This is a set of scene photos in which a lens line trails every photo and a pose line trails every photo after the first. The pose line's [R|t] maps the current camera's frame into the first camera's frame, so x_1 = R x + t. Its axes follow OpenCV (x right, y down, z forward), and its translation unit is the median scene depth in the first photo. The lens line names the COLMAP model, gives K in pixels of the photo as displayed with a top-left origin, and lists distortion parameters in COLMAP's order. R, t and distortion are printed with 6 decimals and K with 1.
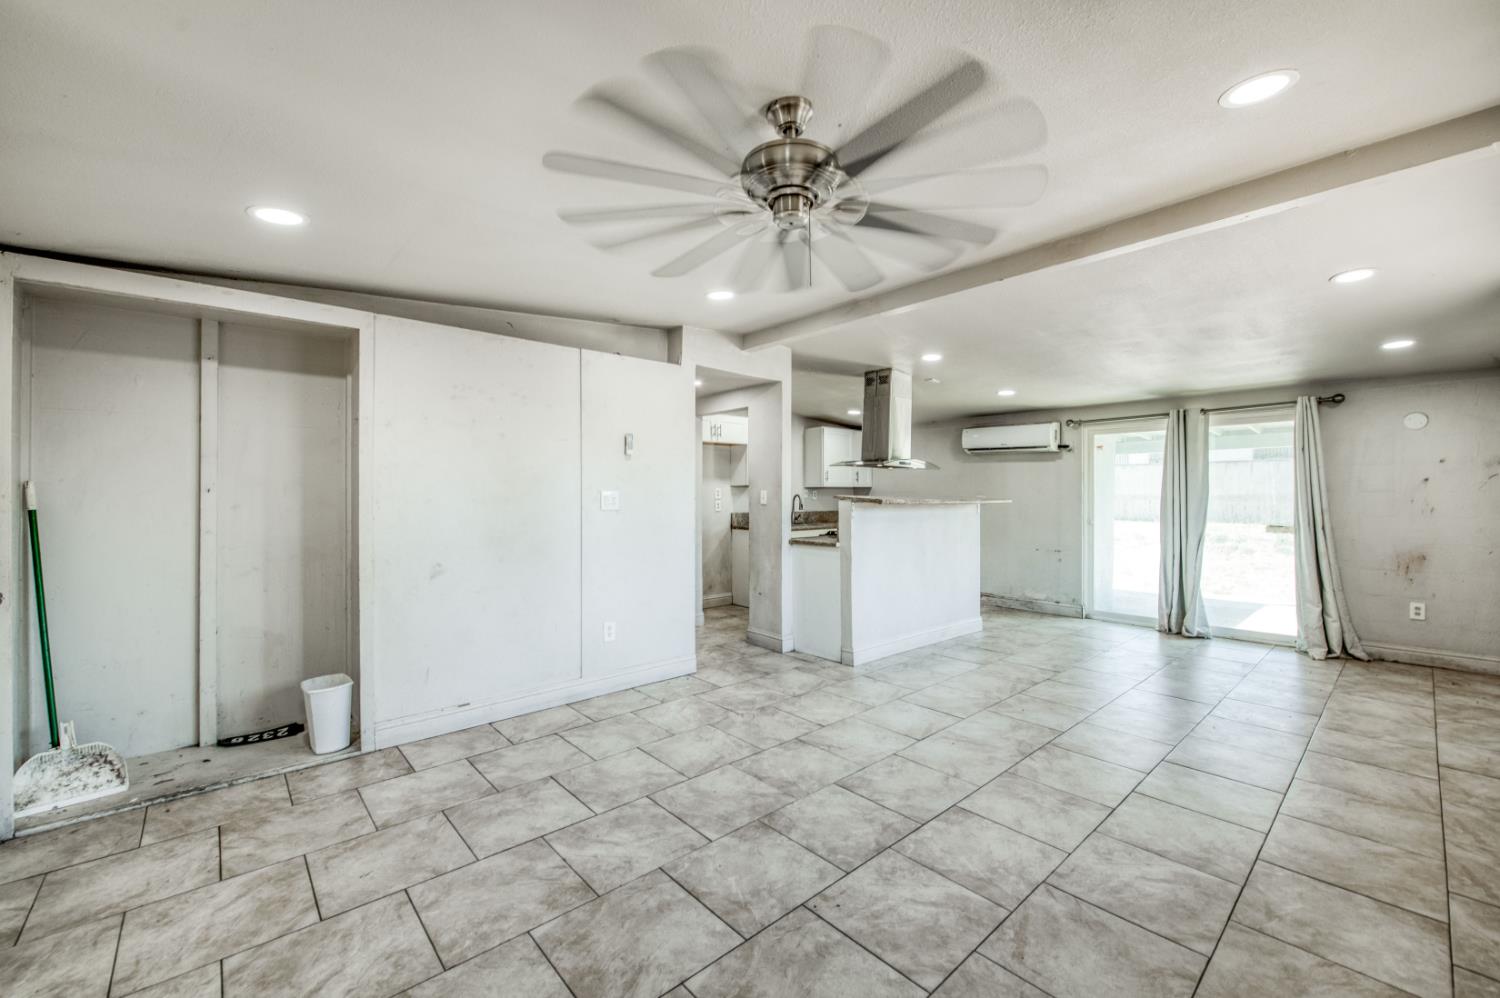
lens RADIAL K [[584.0, 0, 754.9], [0, 584.0, 497.1], [0, 0, 1]] dist [-0.007768, -0.000334]
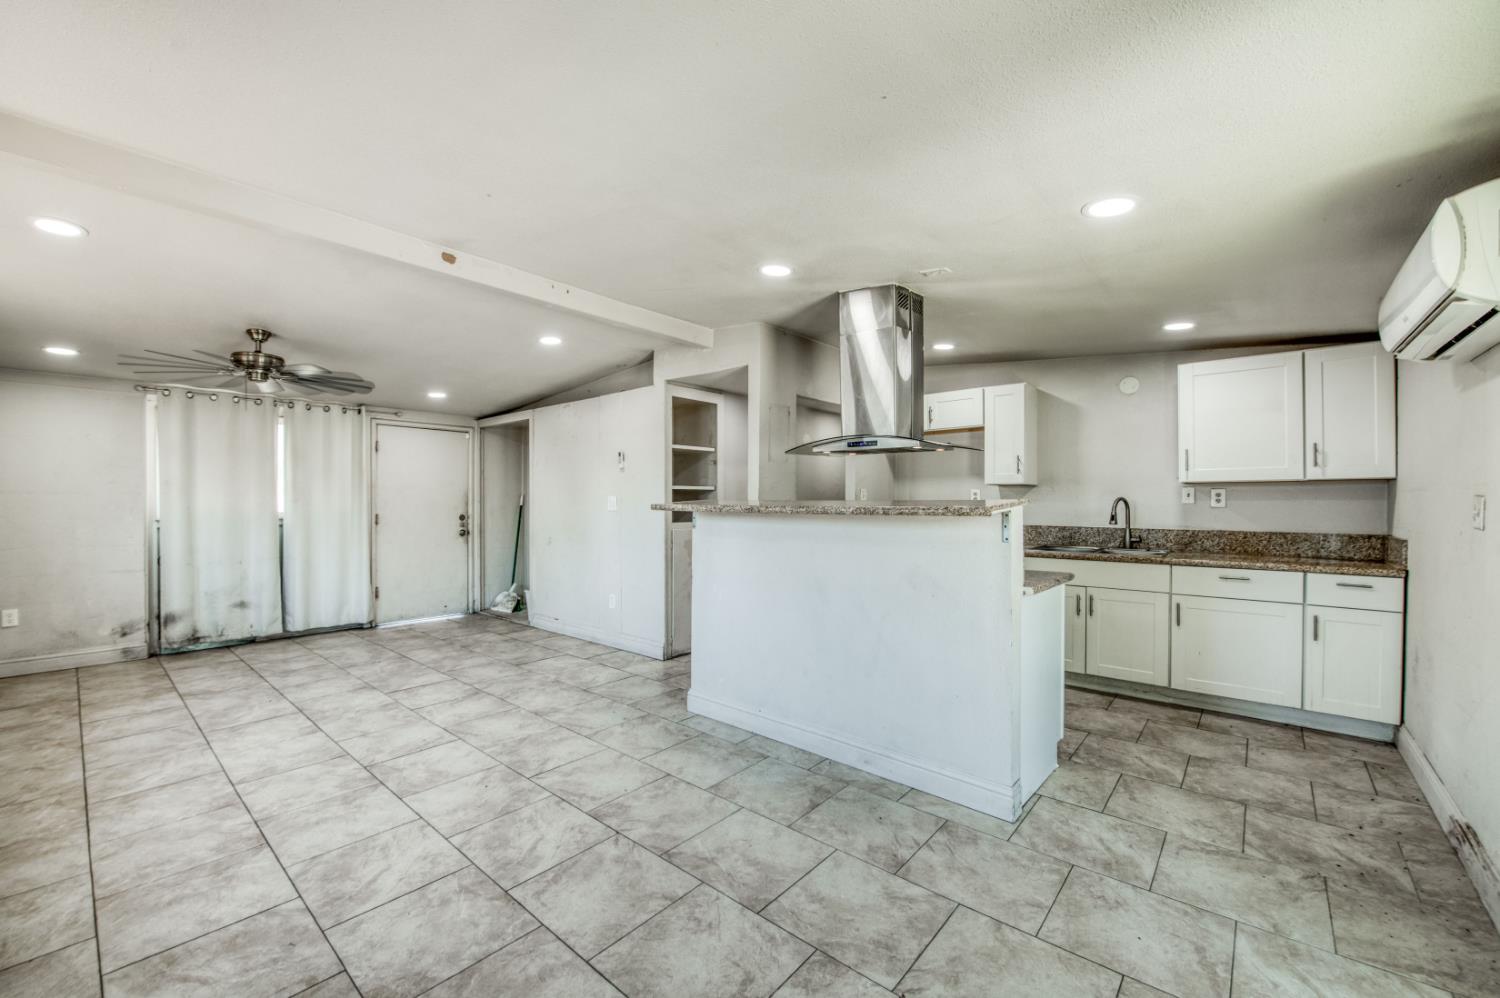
lens RADIAL K [[595.4, 0, 764.5], [0, 595.4, 507.7], [0, 0, 1]] dist [-0.021633, -0.000283]
pose [[0.159184, 0.011001, -0.987188, 1.113080], [-0.001859, 0.999939, 0.010843, -0.000138], [0.987247, 0.000109, 0.159195, 1.089260]]
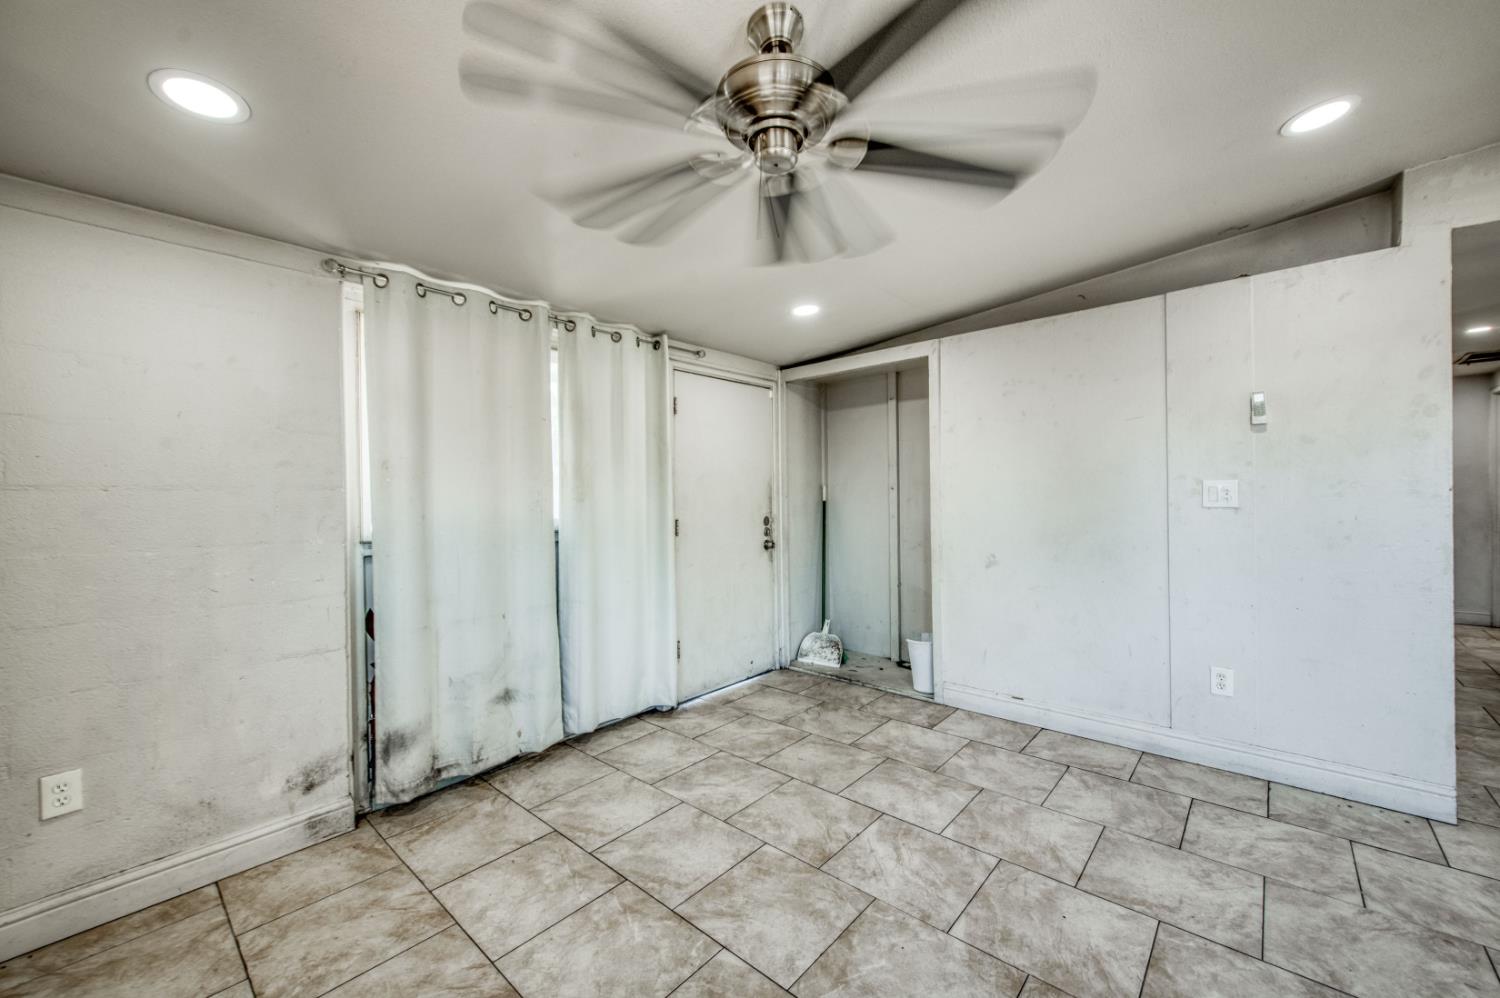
lens RADIAL K [[574.2, 0, 750.0], [0, 574.2, 499.0], [0, 0, 1]] dist [0.001165, -0.000068]
pose [[0.131923, 0.006360, -0.991240, 0.351514], [0.013642, 0.999873, 0.008231, -0.001654], [0.991166, -0.014608, 0.131820, 0.345738]]
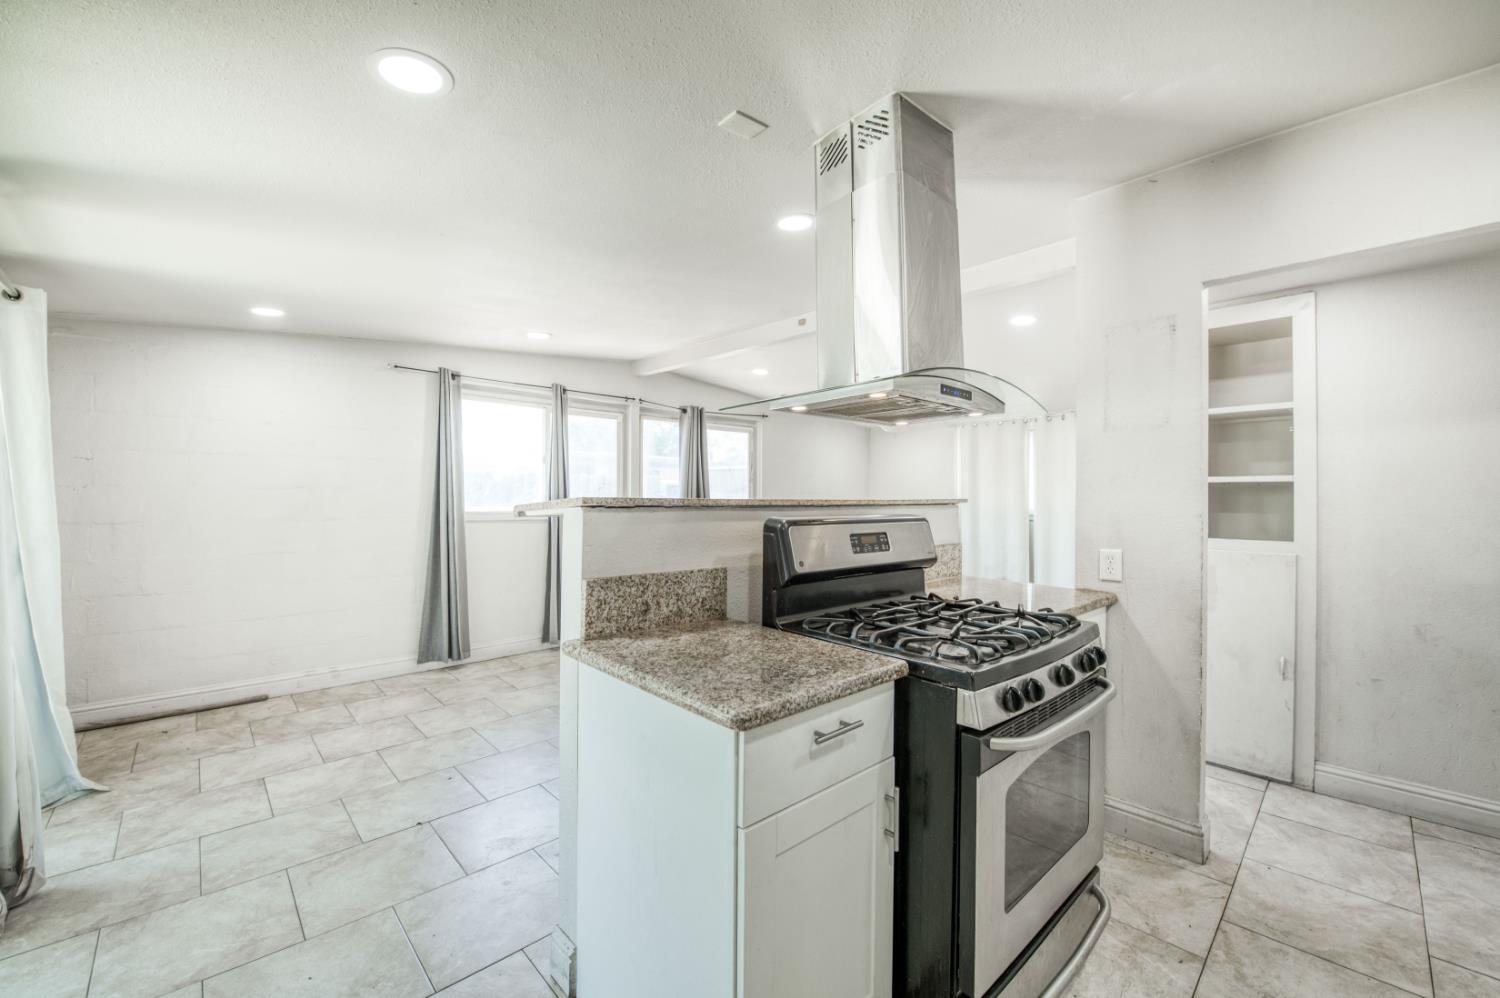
lens RADIAL K [[605.2, 0, 750.0], [0, 605.2, 499.0], [0, 0, 1]] dist [-0.018342, -0.000505]
pose [[-0.999250, -0.005532, -0.038338, 0.441027], [-0.005666, 0.999978, 0.003390, -0.003273], [0.038318, 0.003604, -0.999259, 1.856412]]
